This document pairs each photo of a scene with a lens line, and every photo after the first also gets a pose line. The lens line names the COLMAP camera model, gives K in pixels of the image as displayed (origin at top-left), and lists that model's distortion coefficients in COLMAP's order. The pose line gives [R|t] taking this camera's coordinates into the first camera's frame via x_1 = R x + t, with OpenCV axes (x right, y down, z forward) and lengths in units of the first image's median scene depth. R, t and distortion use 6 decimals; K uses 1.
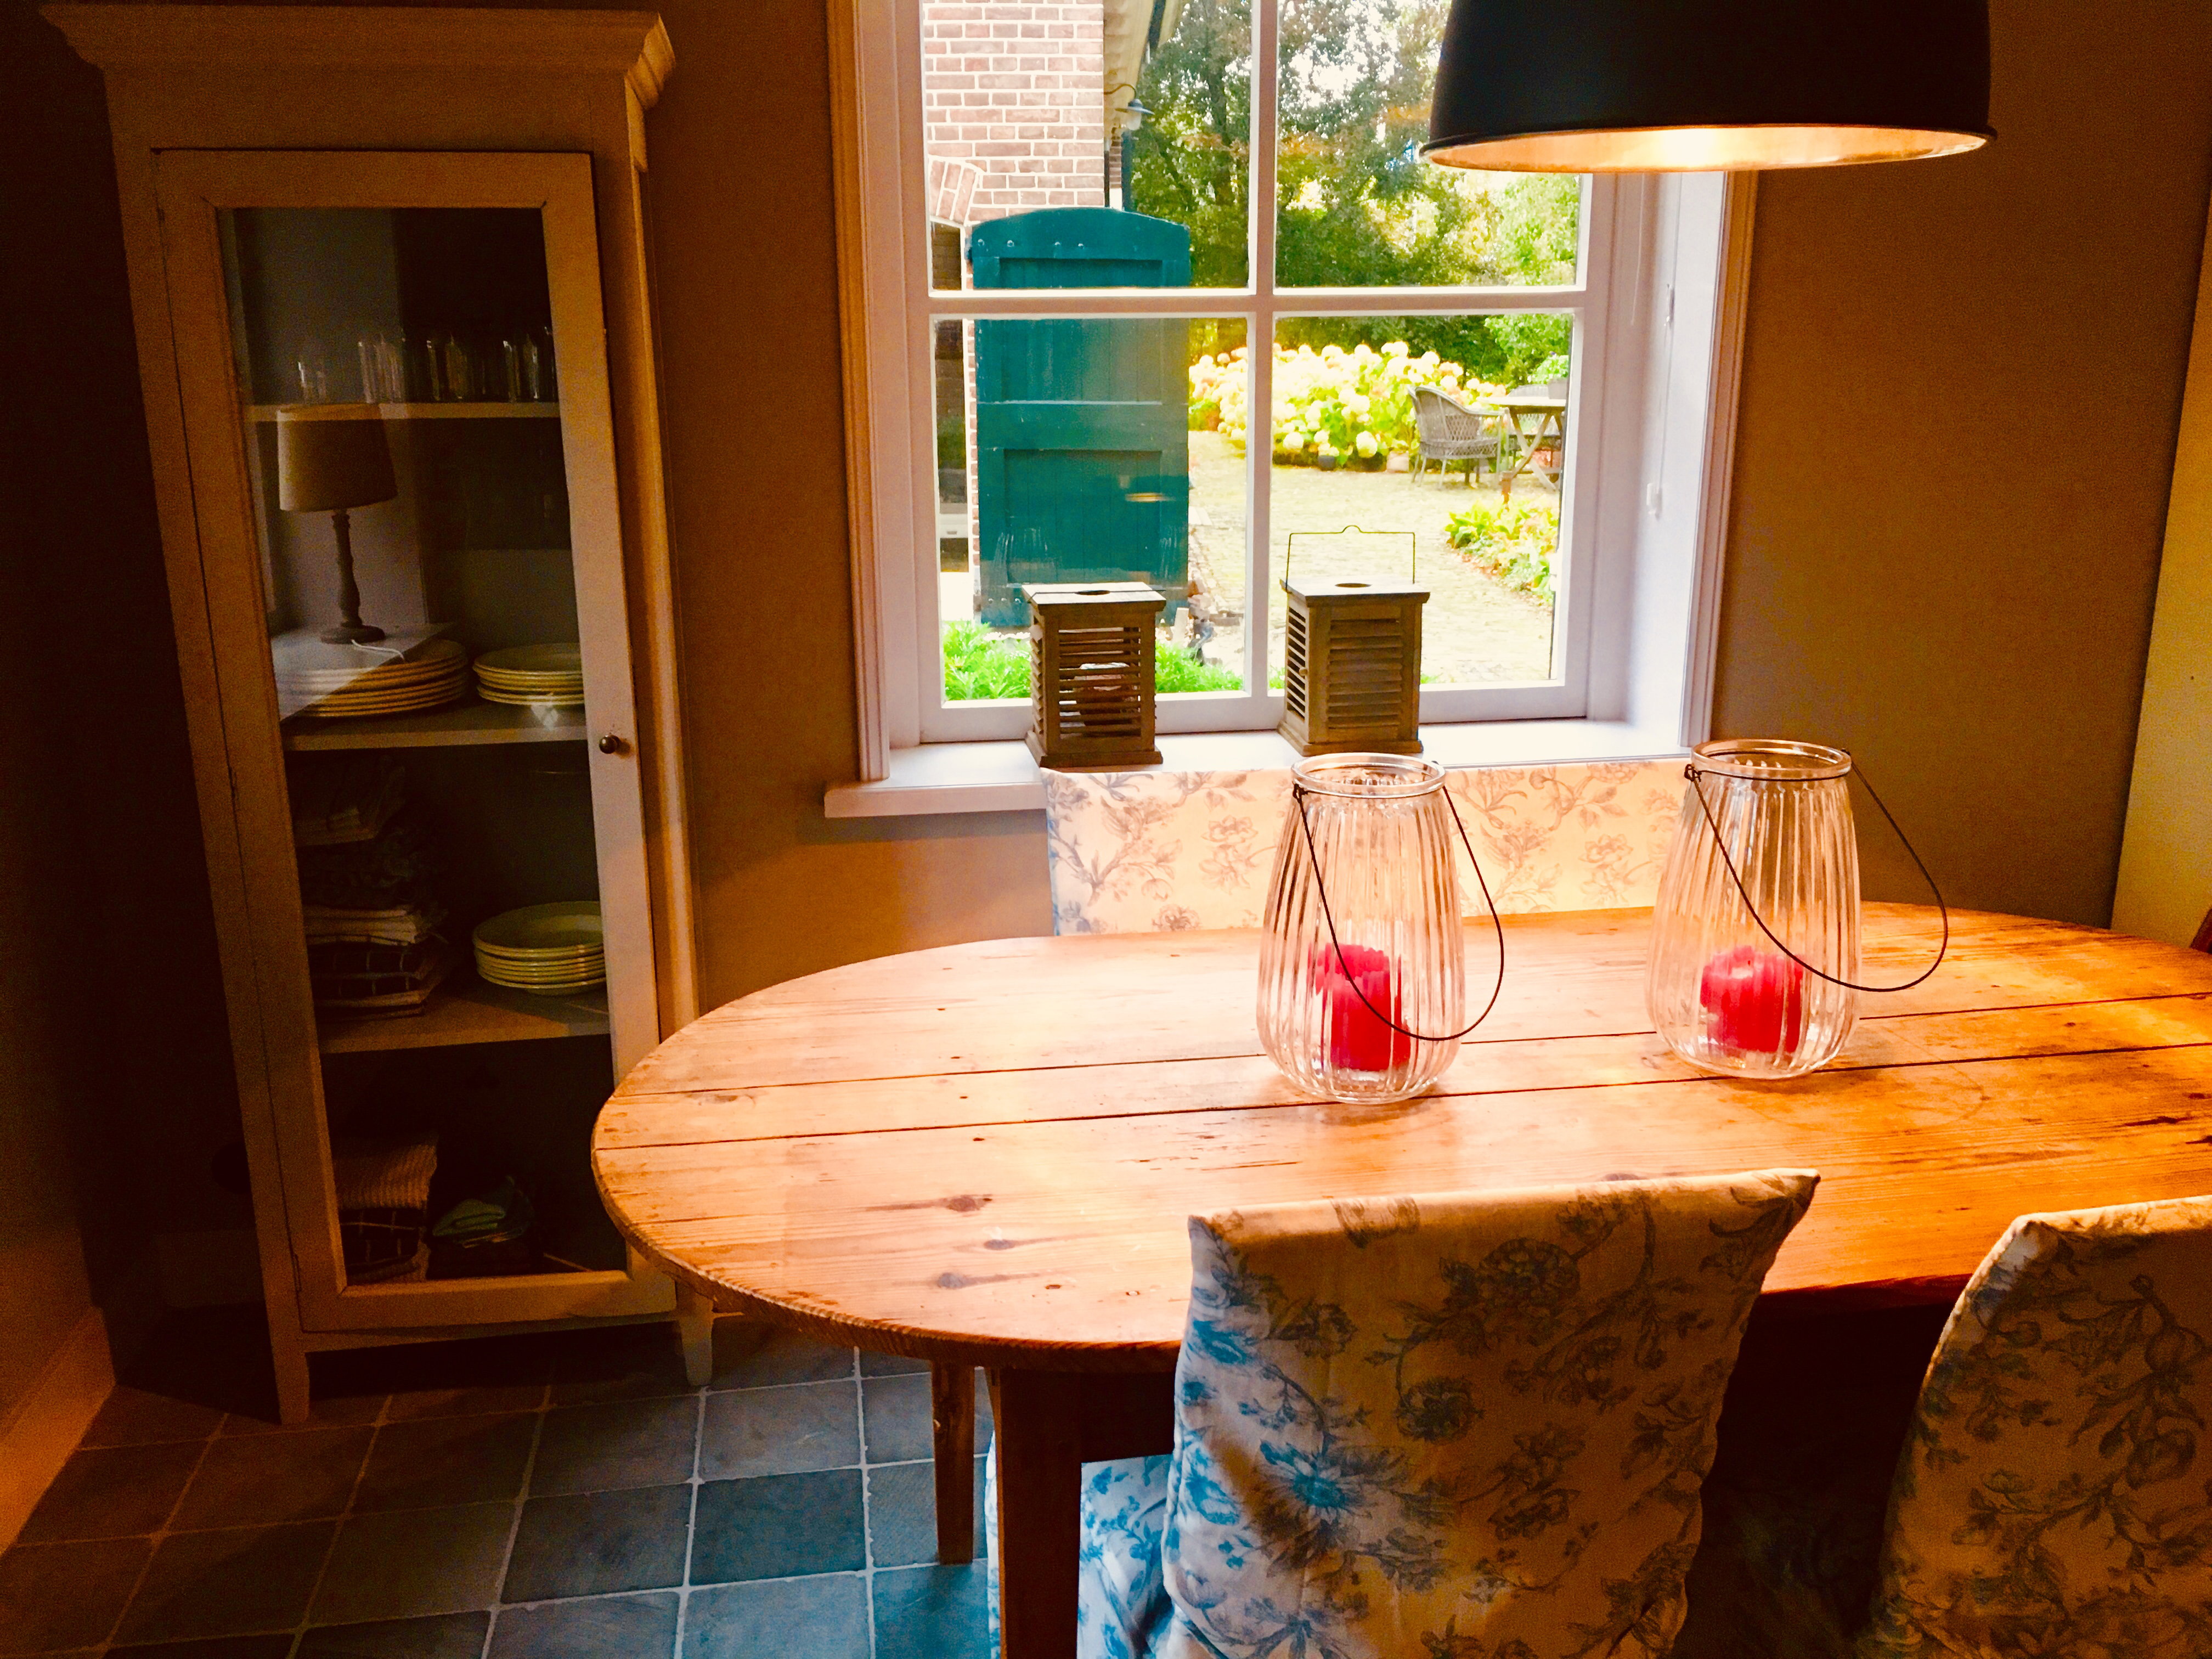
lens RADIAL K [[1935.4, 0, 1106.0], [0, 1935.4, 829.5], [0, 0, 1]] dist [0.046910, -0.011770]
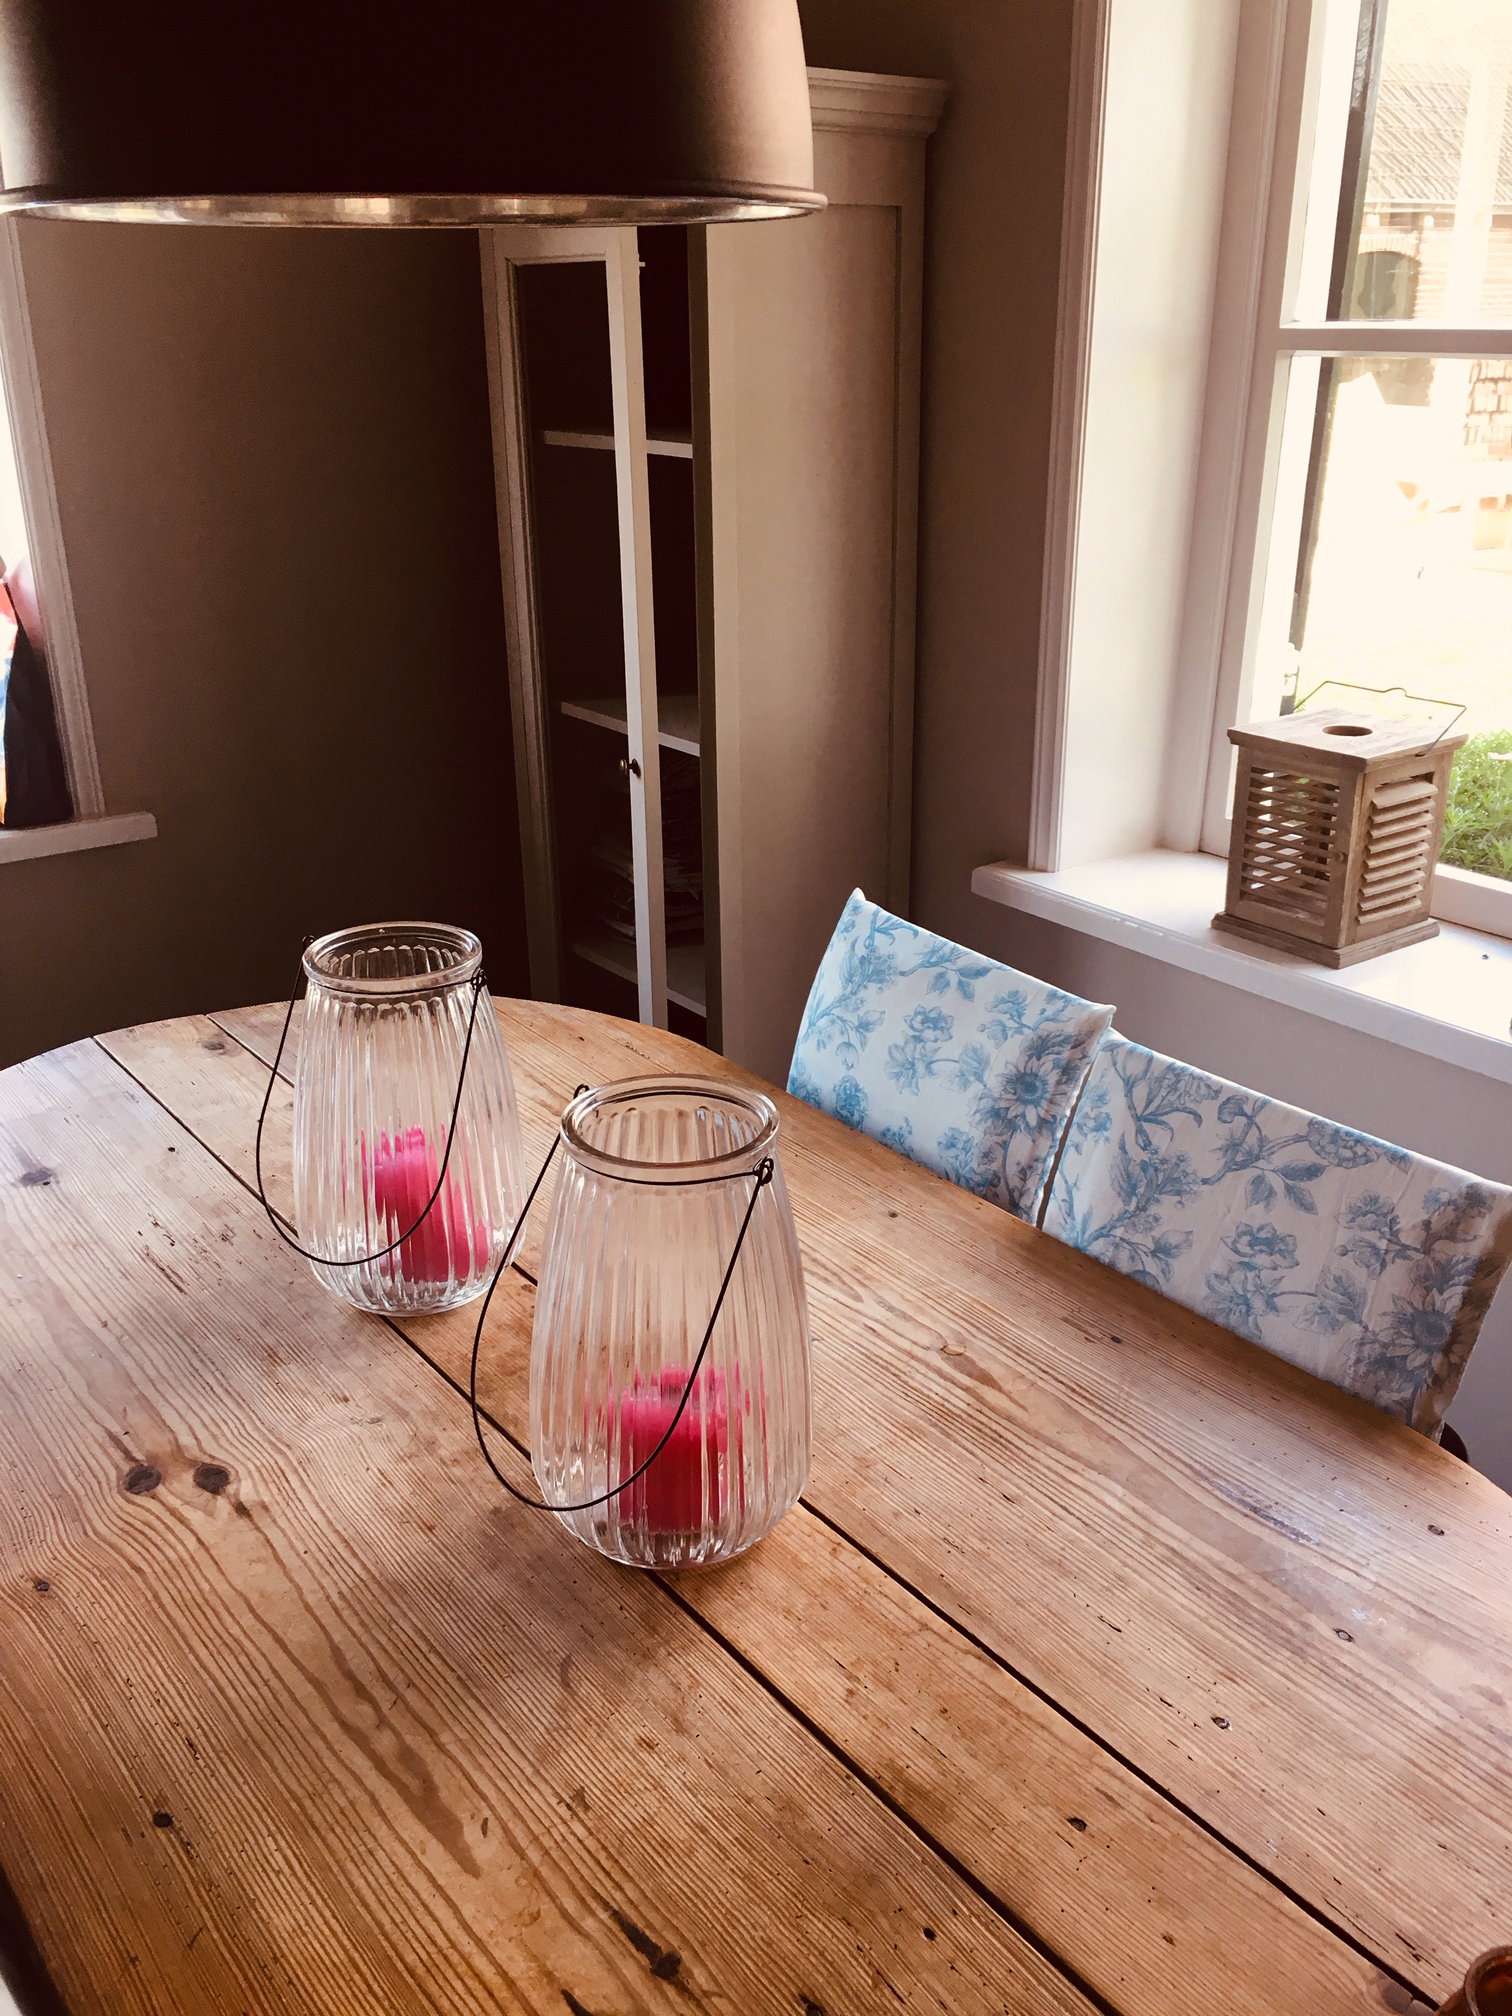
lens RADIAL K [[1763.9, 0, 756.0], [0, 1763.9, 1008.0], [0, 0, 1]] dist [0.046910, -0.011770]
pose [[0.469753, 0.334363, -0.817027, 0.646810], [-0.220305, 0.940617, 0.258275, -0.184734], [0.854867, 0.058670, 0.515519, 0.541108]]
